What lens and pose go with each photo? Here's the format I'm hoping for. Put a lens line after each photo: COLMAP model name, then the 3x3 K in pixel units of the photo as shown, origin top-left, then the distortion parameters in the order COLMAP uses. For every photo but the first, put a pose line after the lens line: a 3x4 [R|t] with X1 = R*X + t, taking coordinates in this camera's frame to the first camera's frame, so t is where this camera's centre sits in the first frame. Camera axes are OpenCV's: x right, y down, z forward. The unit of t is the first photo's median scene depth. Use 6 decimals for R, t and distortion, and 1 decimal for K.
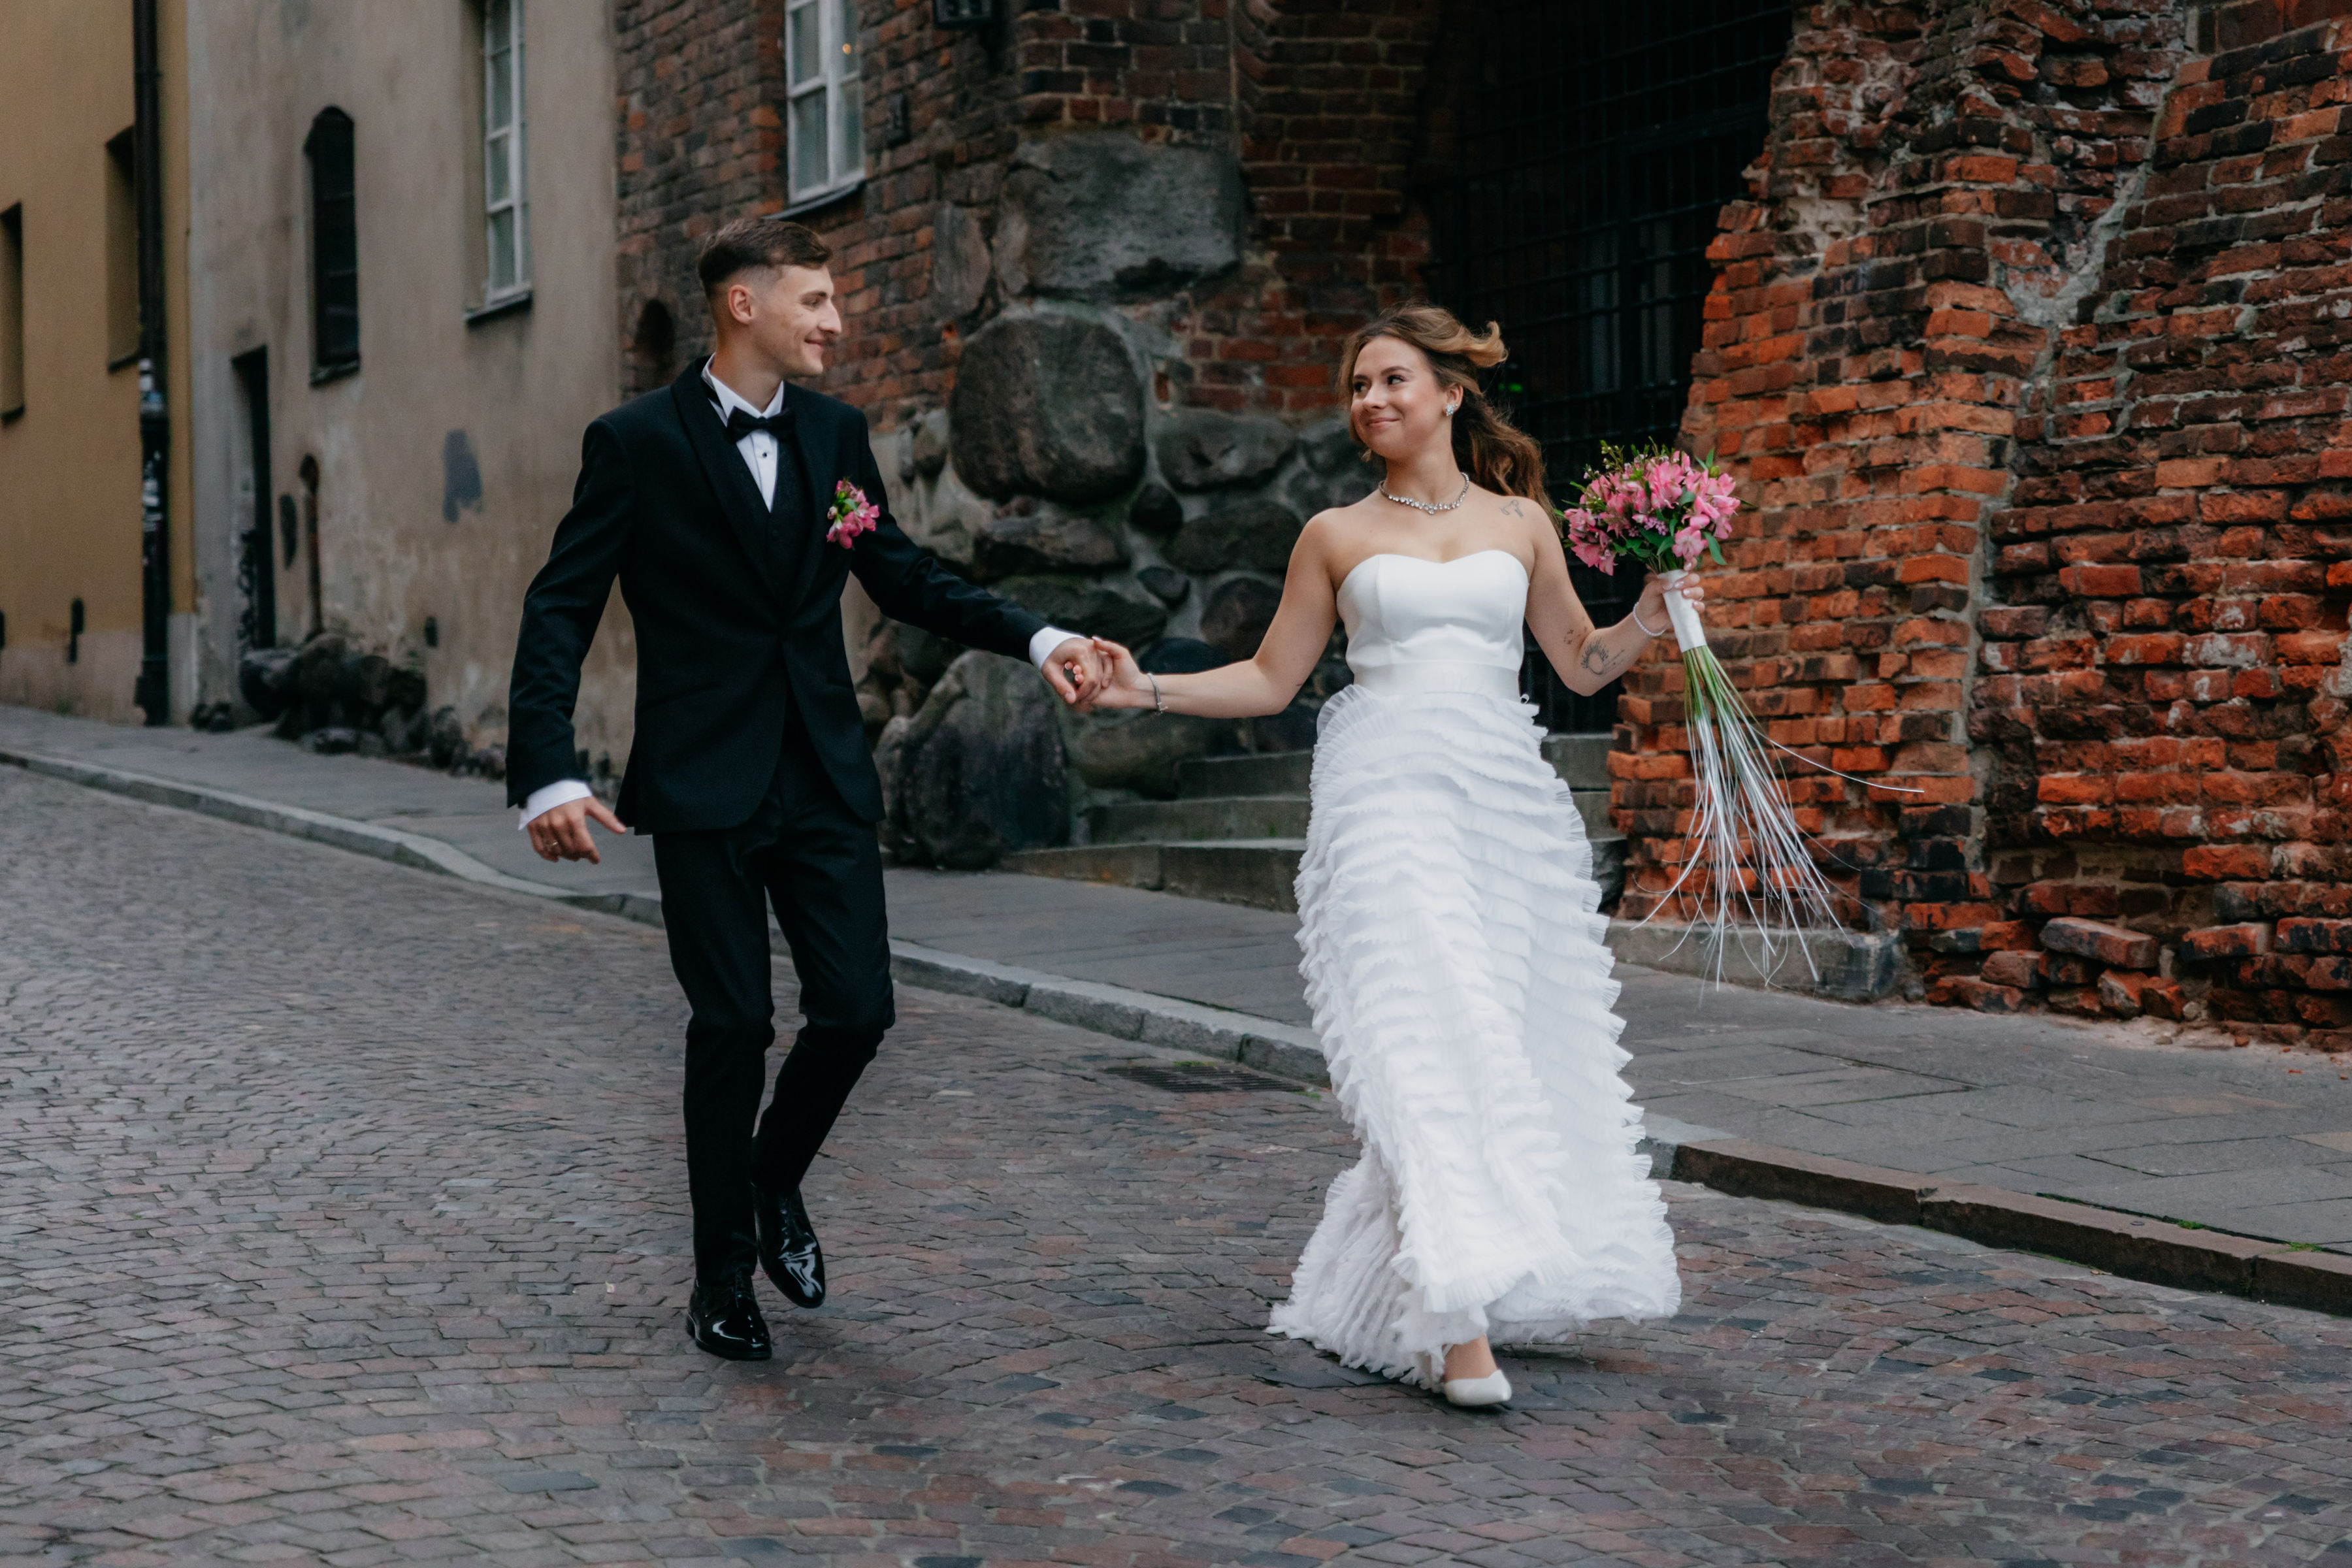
lens RADIAL K [[5352.2, 0, 1176.4], [0, 5352.2, 786.1], [0, 0, 1]] dist [0.042451, 0.000000]
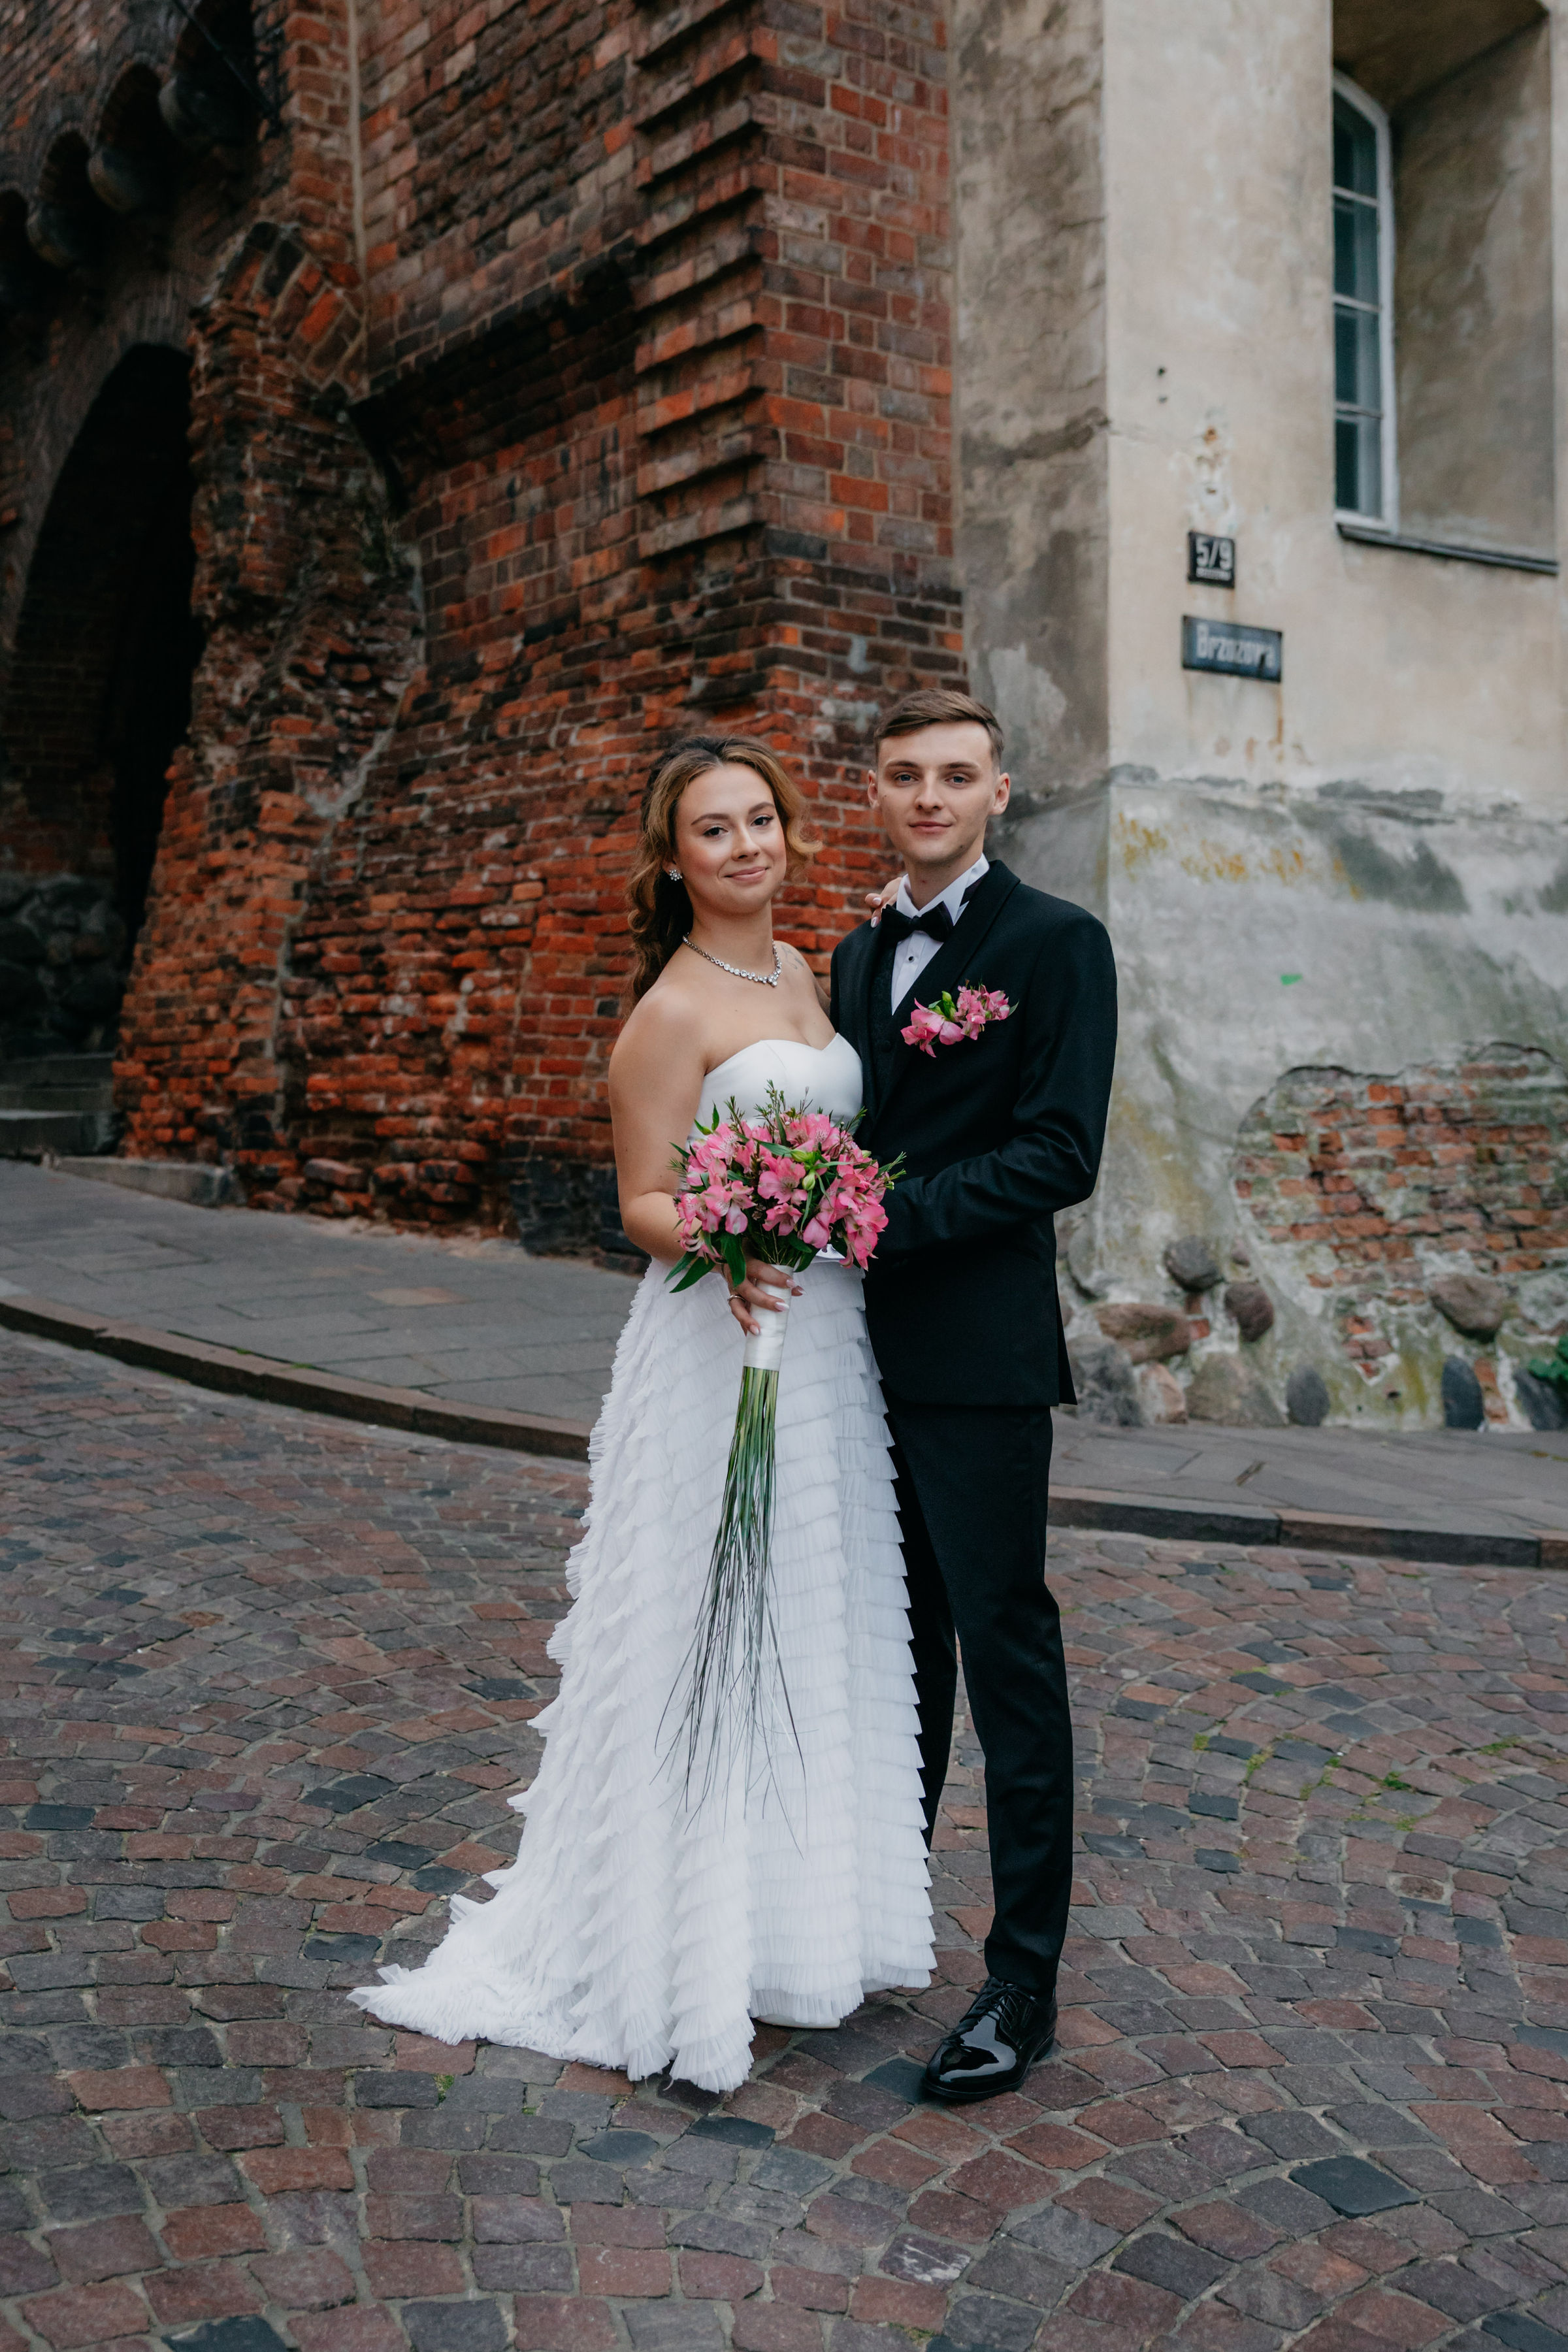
lens RADIAL K [[2401.5, 0, 783.5], [0, 2401.5, 1171.4], [0, 0, 1]] dist [-0.005642, 0.000000]
pose [[0.988410, 0.003834, 0.151761, 0.191845], [-0.009206, 0.999355, 0.034712, 0.000285], [-0.151530, -0.035707, 0.987807, 0.206297]]
